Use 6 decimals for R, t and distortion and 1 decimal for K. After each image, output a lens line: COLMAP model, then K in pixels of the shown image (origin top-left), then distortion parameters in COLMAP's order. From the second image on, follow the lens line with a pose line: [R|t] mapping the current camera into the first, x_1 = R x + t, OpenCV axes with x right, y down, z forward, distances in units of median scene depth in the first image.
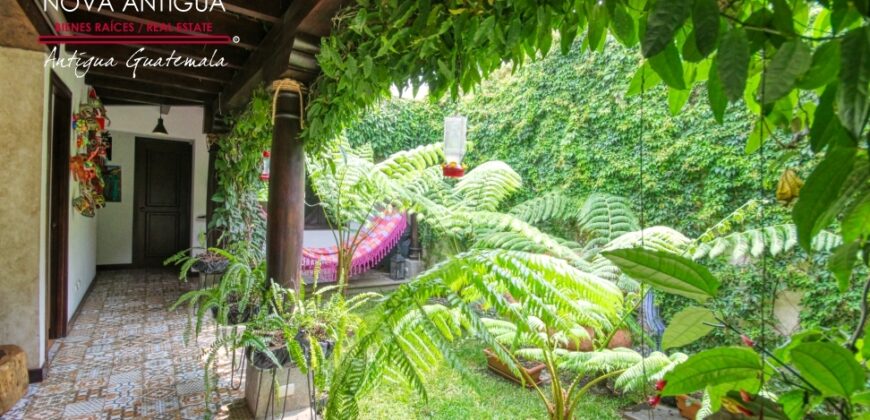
lens RADIAL K [[405.8, 0, 435.0], [0, 405.8, 210.0], [0, 0, 1]] dist [0.003601, -0.013848]
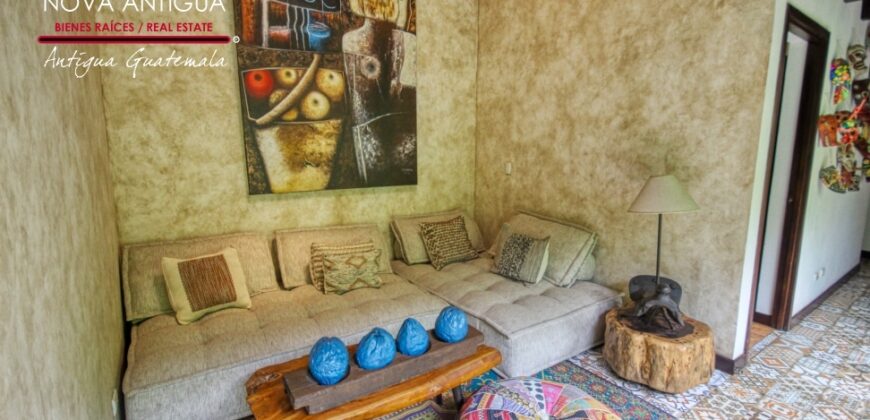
lens RADIAL K [[405.8, 0, 435.0], [0, 405.8, 210.0], [0, 0, 1]] dist [0.003601, -0.013848]
pose [[0.005426, 0.108538, -0.994077, -0.135790], [-0.032330, 0.993591, 0.108309, -0.012421], [0.999463, 0.031551, 0.008901, 0.328009]]
